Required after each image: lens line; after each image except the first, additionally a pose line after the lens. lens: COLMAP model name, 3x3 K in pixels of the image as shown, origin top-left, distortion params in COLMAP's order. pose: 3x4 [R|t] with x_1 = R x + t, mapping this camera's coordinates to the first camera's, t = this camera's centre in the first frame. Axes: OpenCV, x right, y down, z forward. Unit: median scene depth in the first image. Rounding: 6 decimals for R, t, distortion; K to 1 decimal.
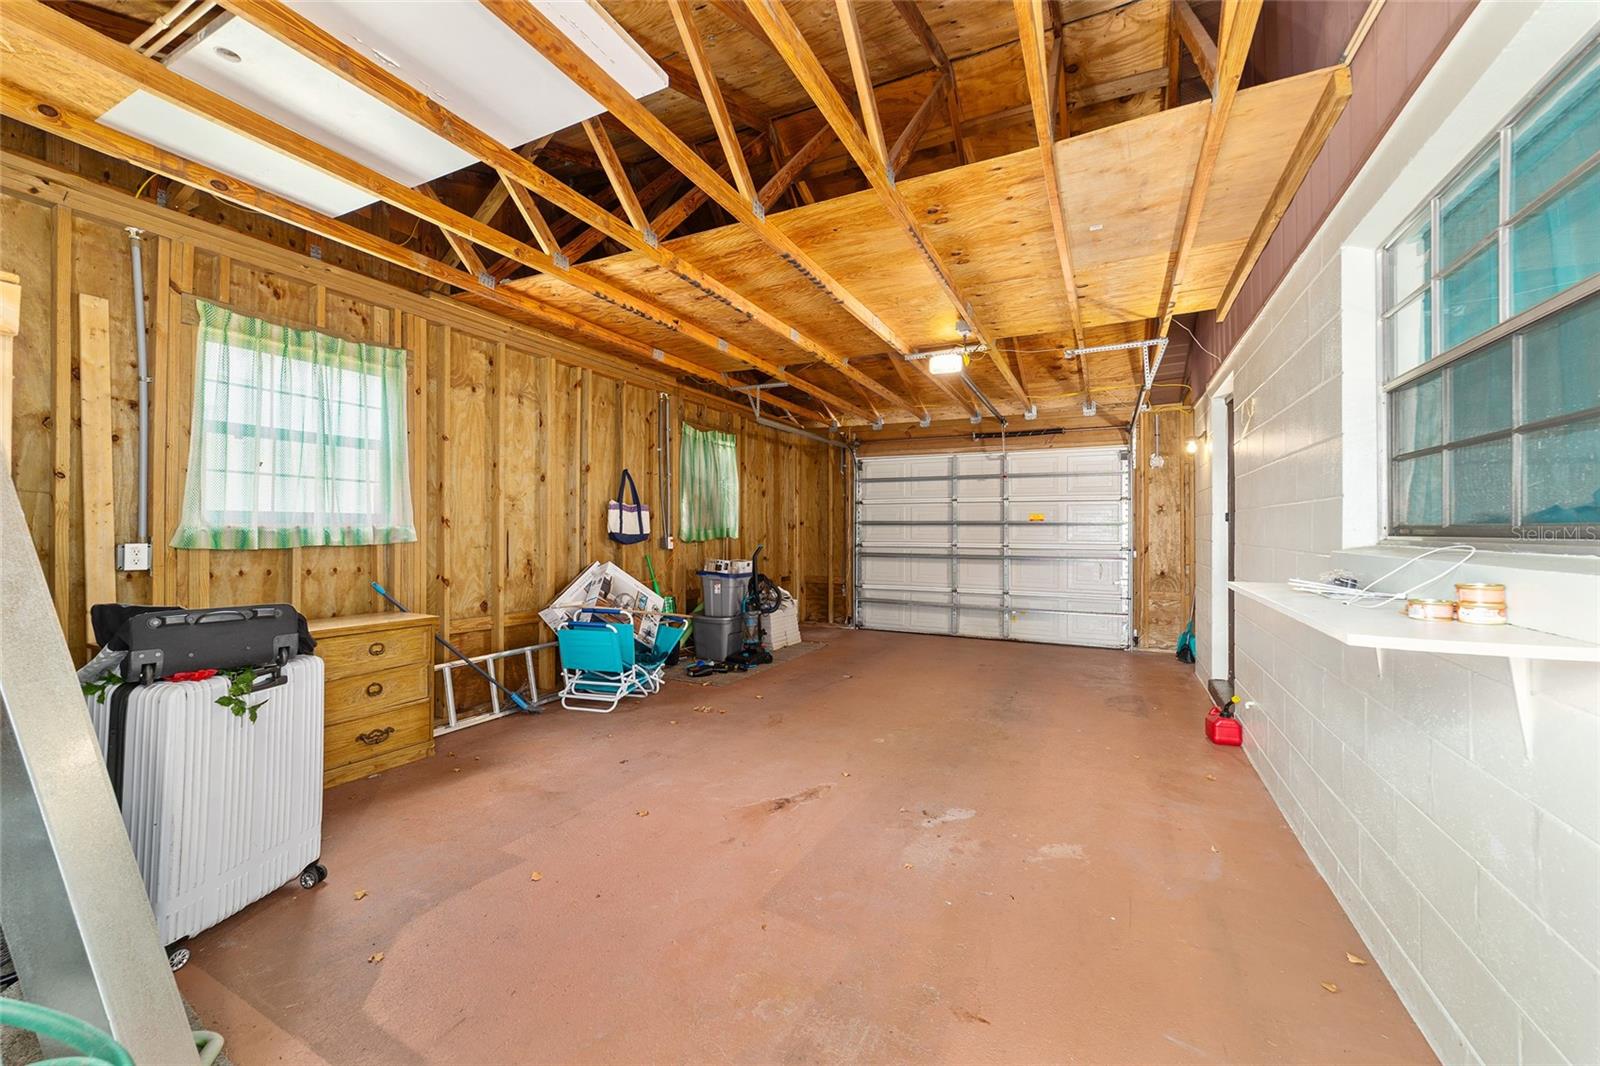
lens RADIAL K [[619.6, 0, 799.7], [0, 619.6, 525.0], [0, 0, 1]] dist [-0.009570, 0.004065]
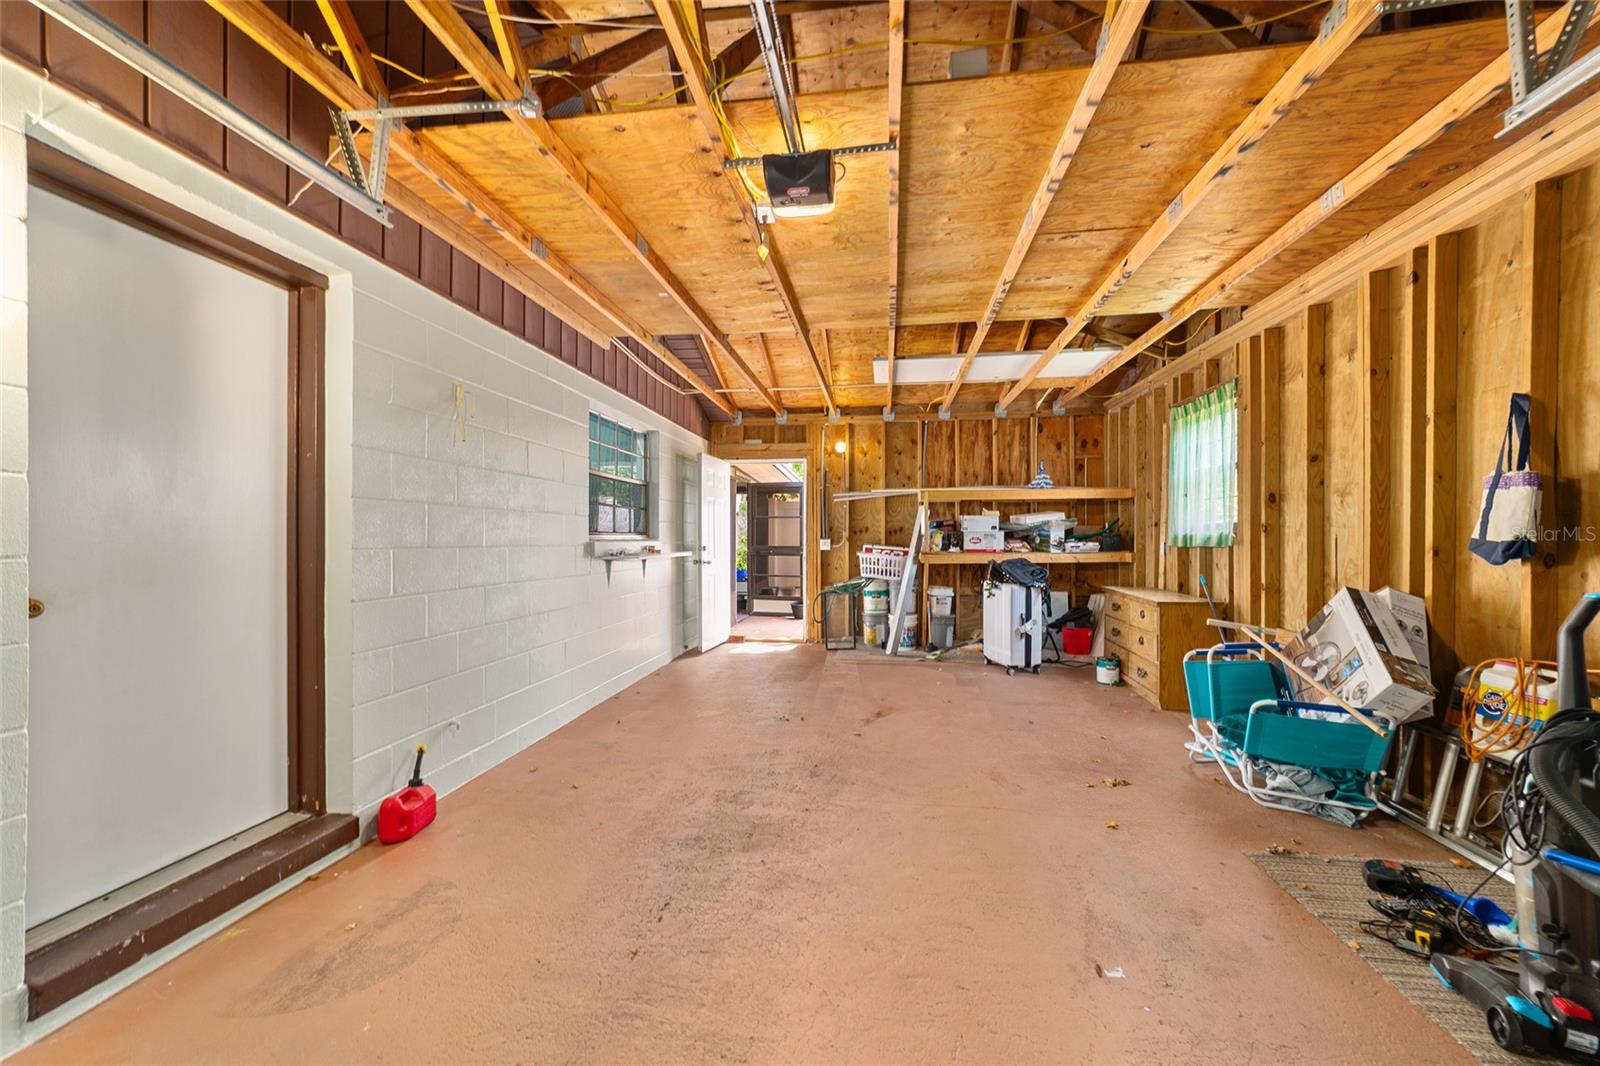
lens RADIAL K [[619.6, 0, 798.0], [0, 619.6, 535.1], [0, 0, 1]] dist [-0.009570, 0.004065]
pose [[-0.948037, -0.003399, -0.318141, 0.562609], [-0.000730, 0.999964, -0.008507, 0.022440], [0.318159, -0.007833, -0.948005, 2.081109]]
